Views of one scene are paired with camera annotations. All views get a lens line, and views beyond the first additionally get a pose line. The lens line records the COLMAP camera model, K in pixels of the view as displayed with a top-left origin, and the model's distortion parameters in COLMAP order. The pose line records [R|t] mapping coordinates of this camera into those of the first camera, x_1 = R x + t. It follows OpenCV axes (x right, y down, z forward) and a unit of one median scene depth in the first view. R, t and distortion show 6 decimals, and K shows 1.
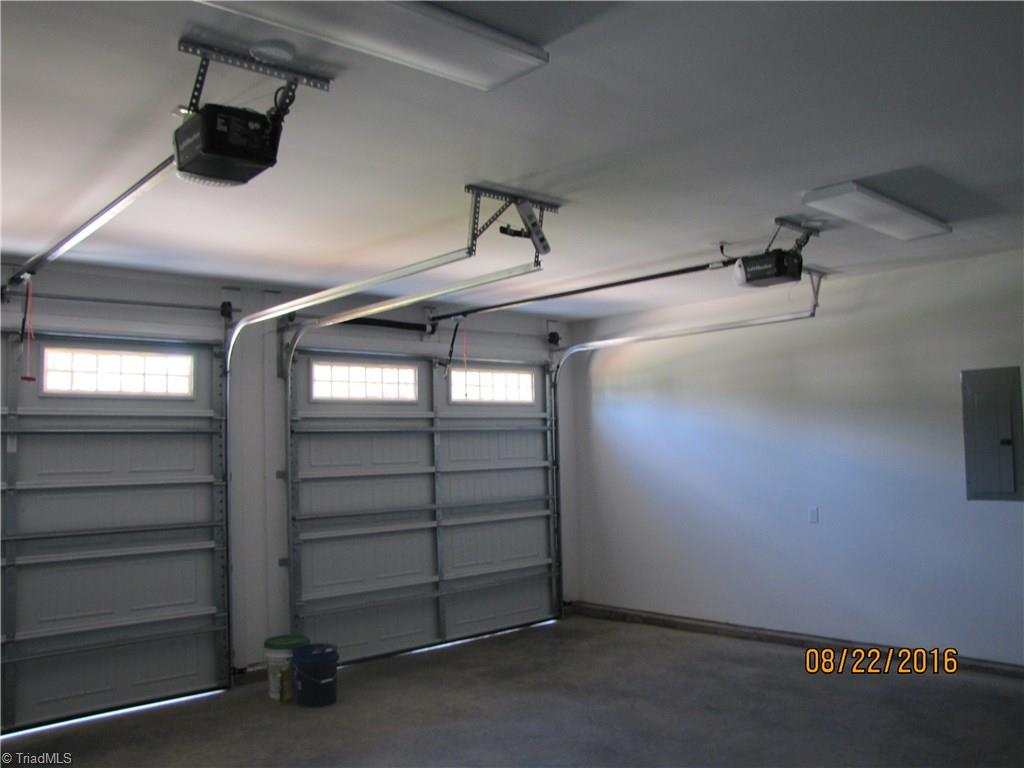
lens RADIAL K [[855.0, 0, 512.2], [0, 855.0, 384.4], [0, 0, 1]] dist [-0.182295, 0.146709]
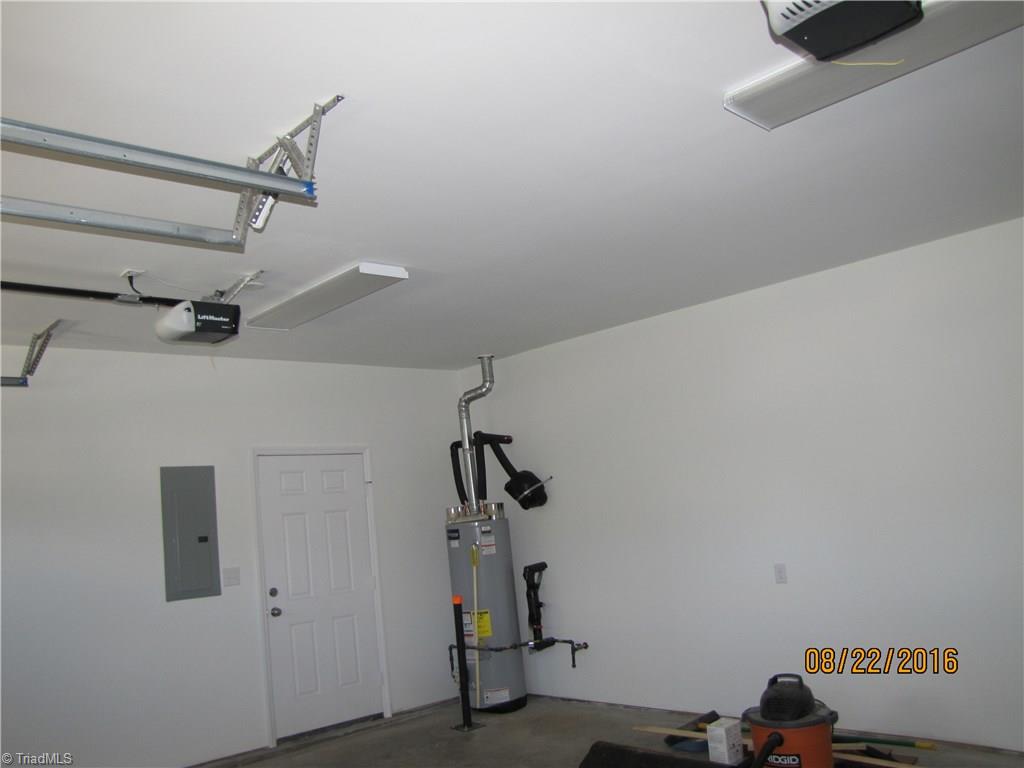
lens RADIAL K [[855.0, 0, 512.0], [0, 855.0, 383.6], [0, 0, 1]] dist [-0.182295, 0.146709]
pose [[-0.019458, 0.176599, 0.984091, -0.520552], [0.024848, 0.984058, -0.176102, 0.080722], [-0.999502, 0.021026, -0.023536, 0.702444]]
